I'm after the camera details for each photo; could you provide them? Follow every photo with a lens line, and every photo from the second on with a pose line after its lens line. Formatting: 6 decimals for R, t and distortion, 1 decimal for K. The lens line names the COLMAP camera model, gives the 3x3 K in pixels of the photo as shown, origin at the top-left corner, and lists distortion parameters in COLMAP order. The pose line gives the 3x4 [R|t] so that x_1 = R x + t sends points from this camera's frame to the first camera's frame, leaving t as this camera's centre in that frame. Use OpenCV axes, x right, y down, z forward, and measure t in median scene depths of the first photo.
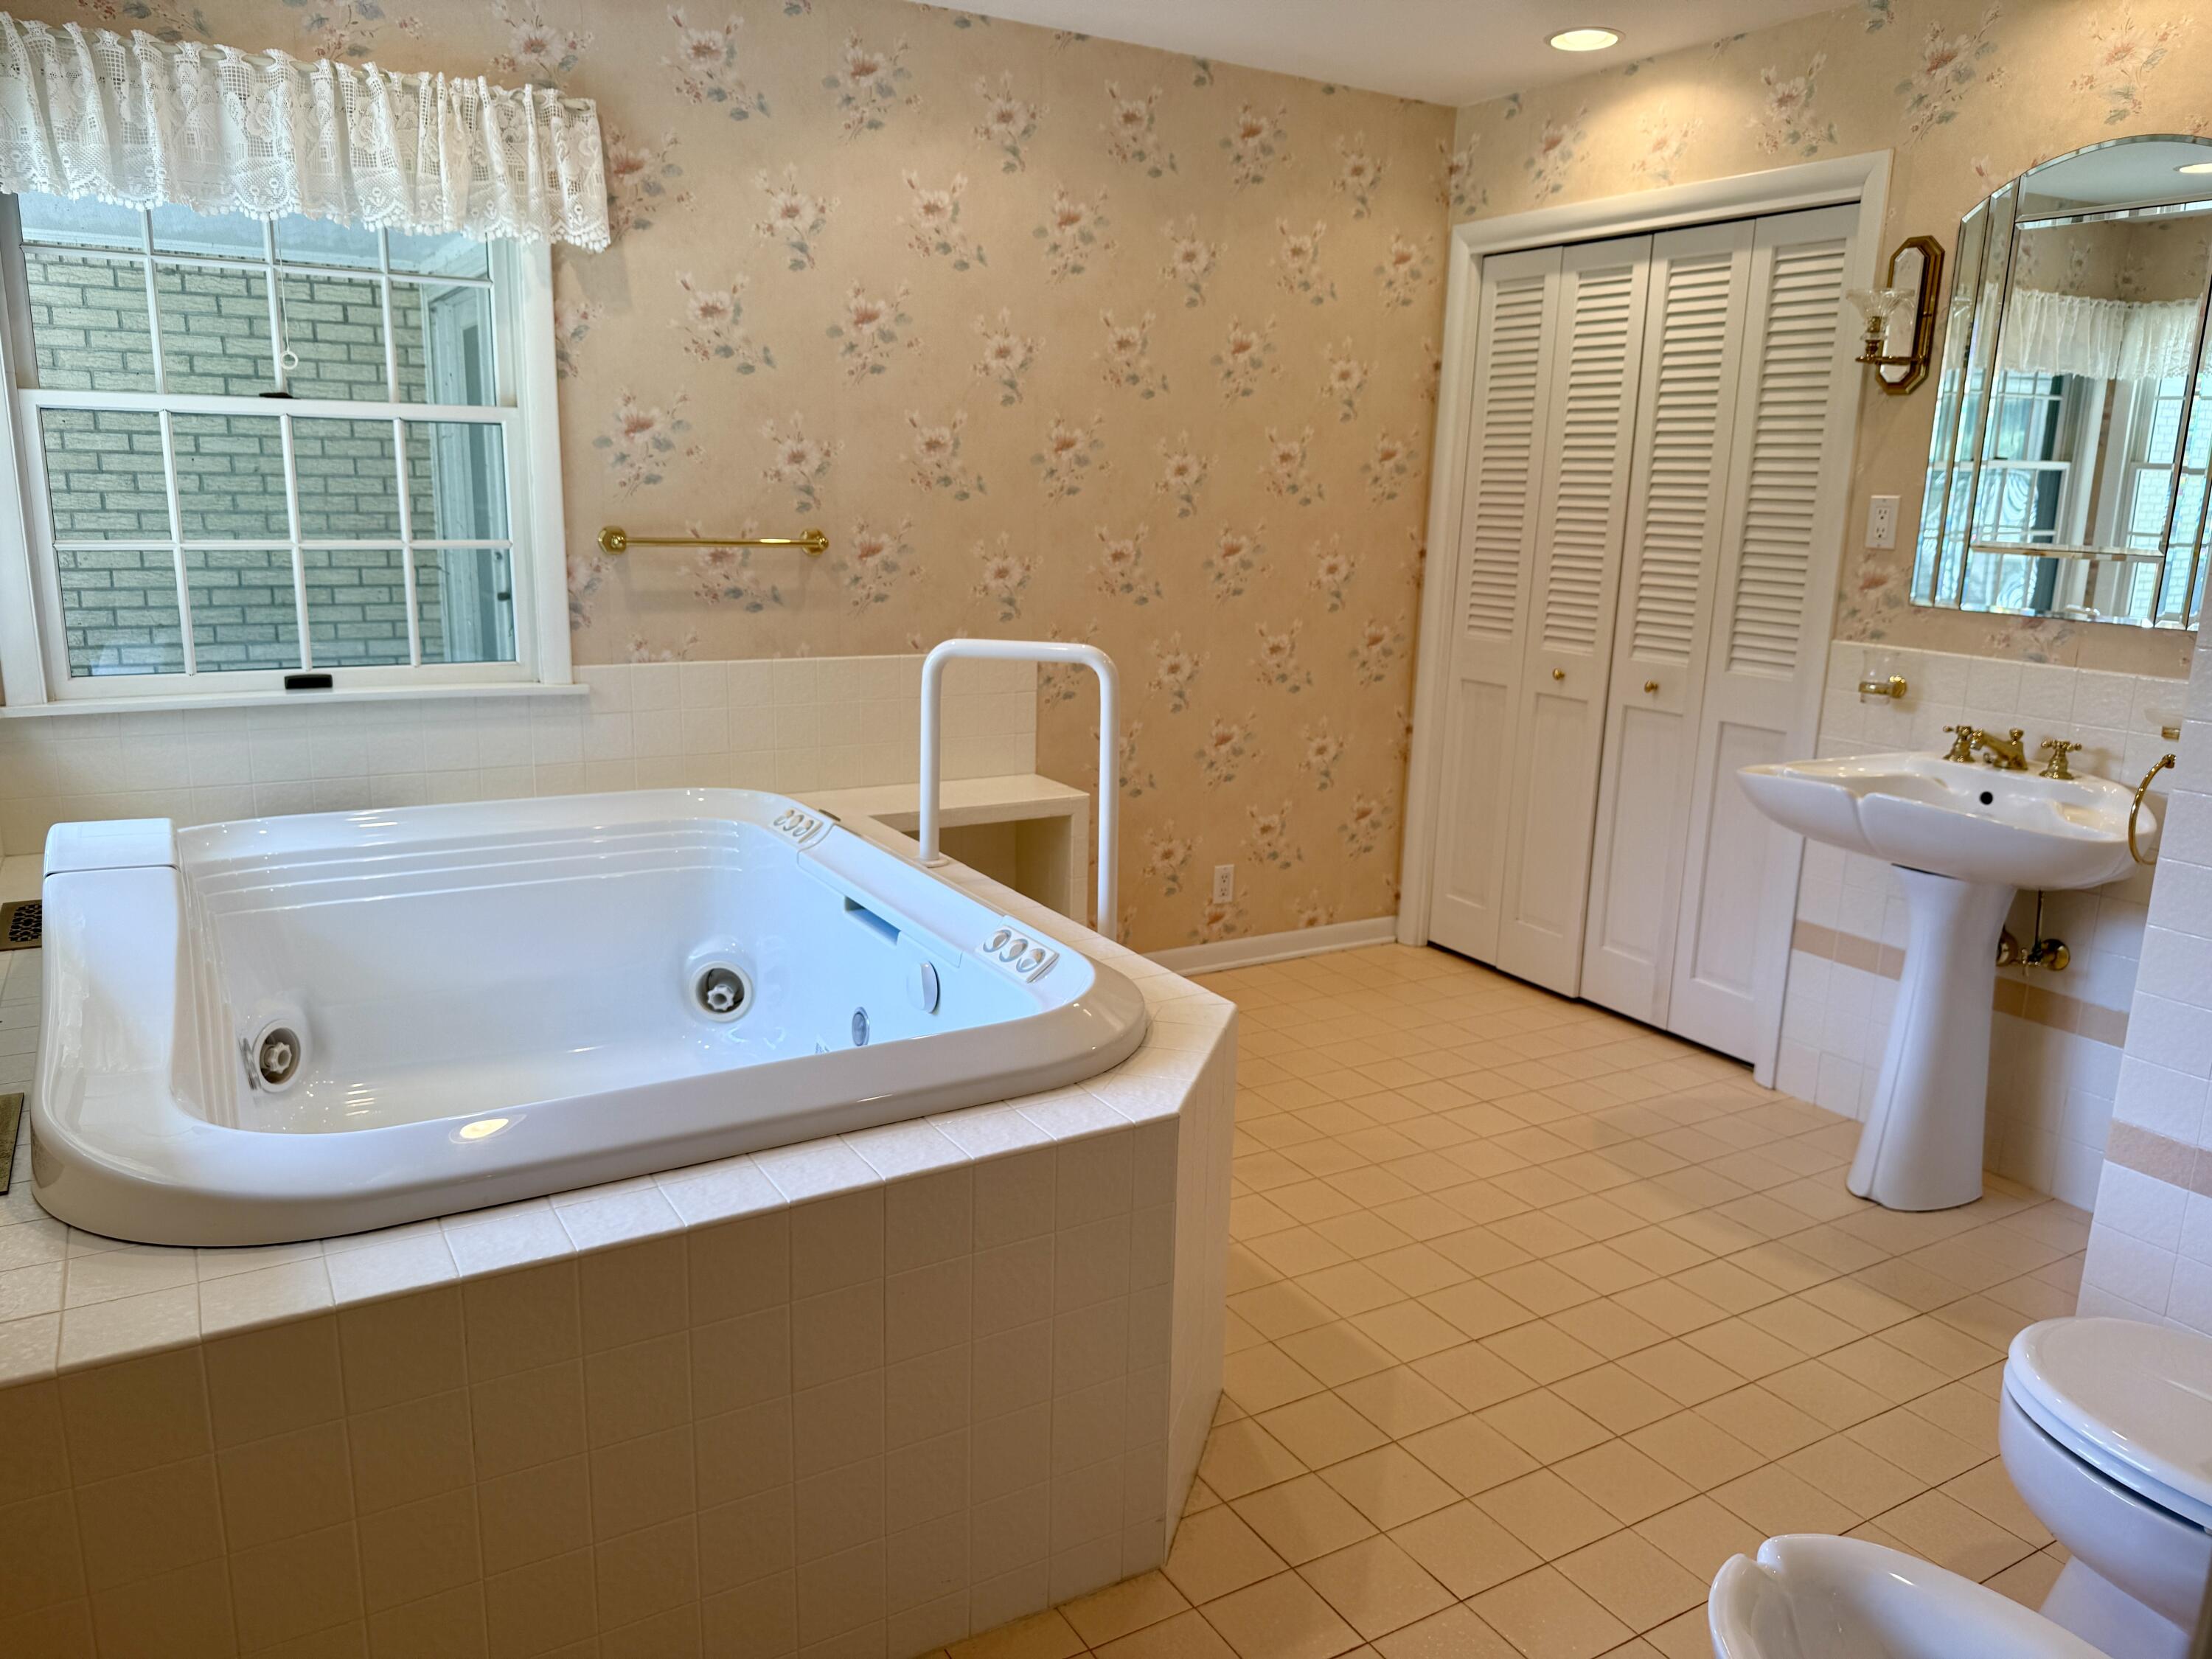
lens RADIAL K [[1563.4, 0, 1106.0], [0, 1563.4, 829.5], [0, 0, 1]] dist [0.019095, -0.032618]
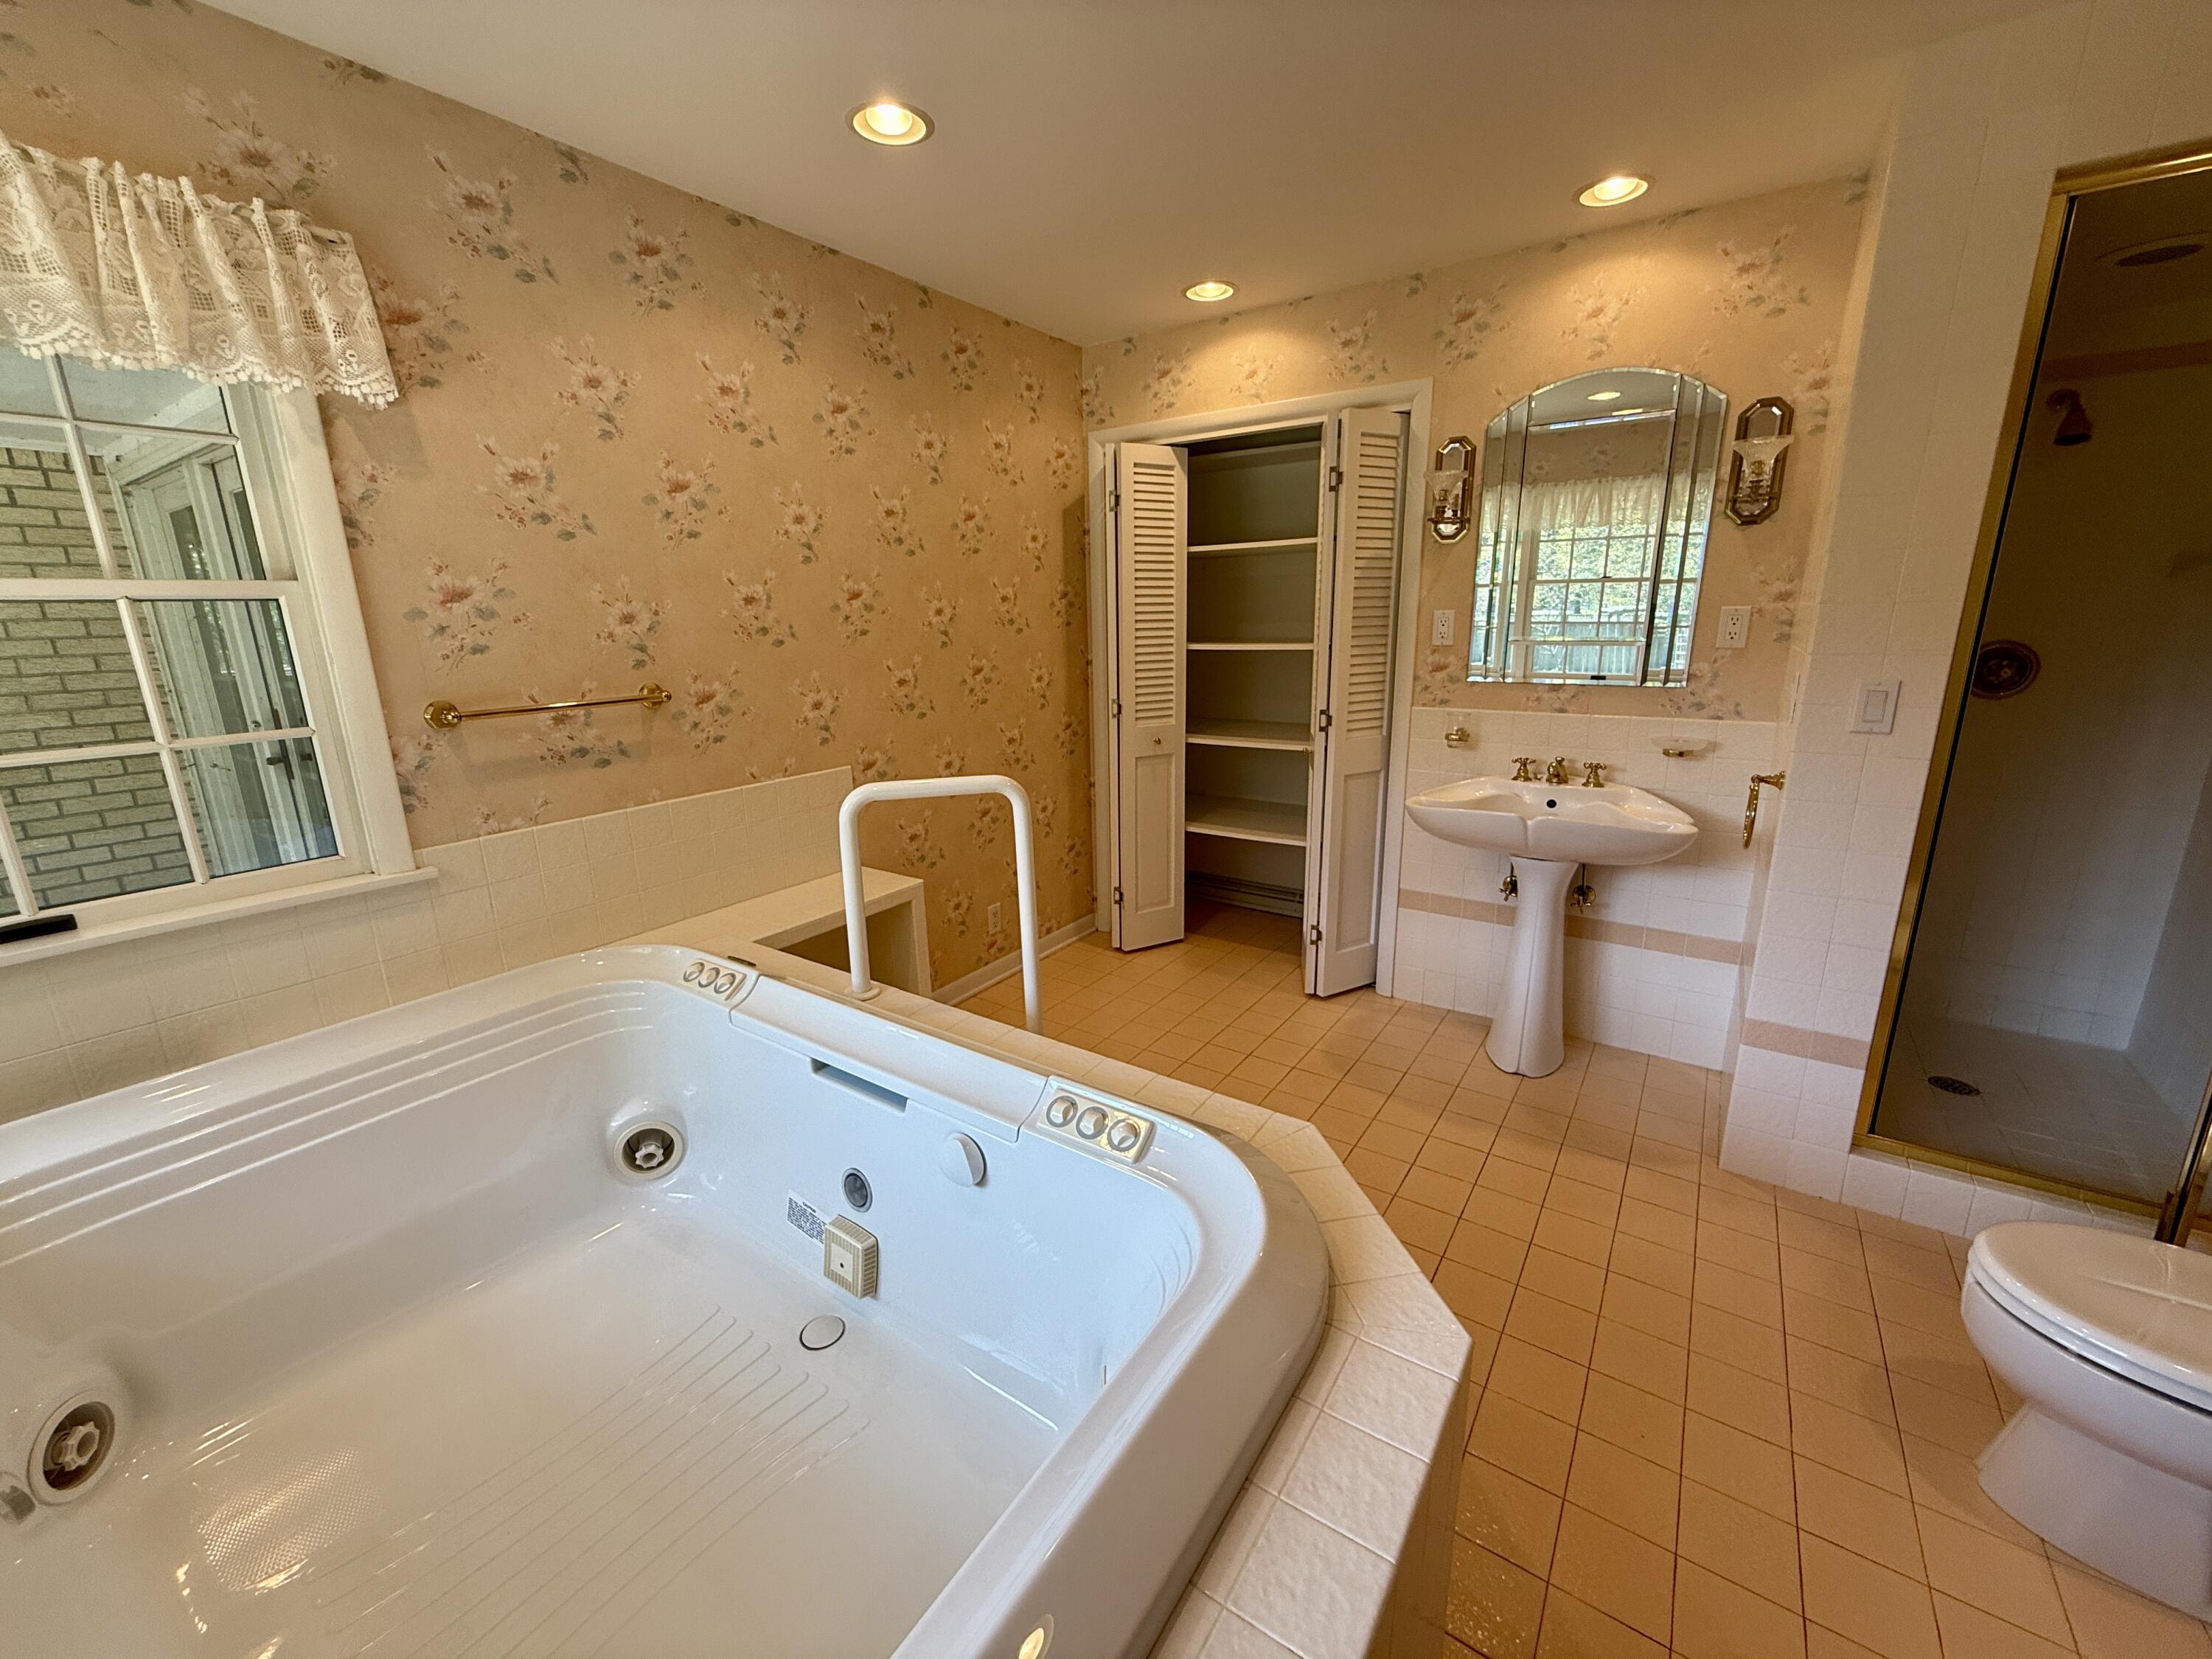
lens RADIAL K [[882.7, 0, 1101.5], [0, 882.7, 828.7], [0, 0, 1]] dist [0.001327, -0.000266]
pose [[0.909481, -0.141688, 0.390857, -0.169903], [0.132628, 0.989892, 0.050230, -0.090170], [-0.394023, 0.006155, 0.919080, 0.344222]]
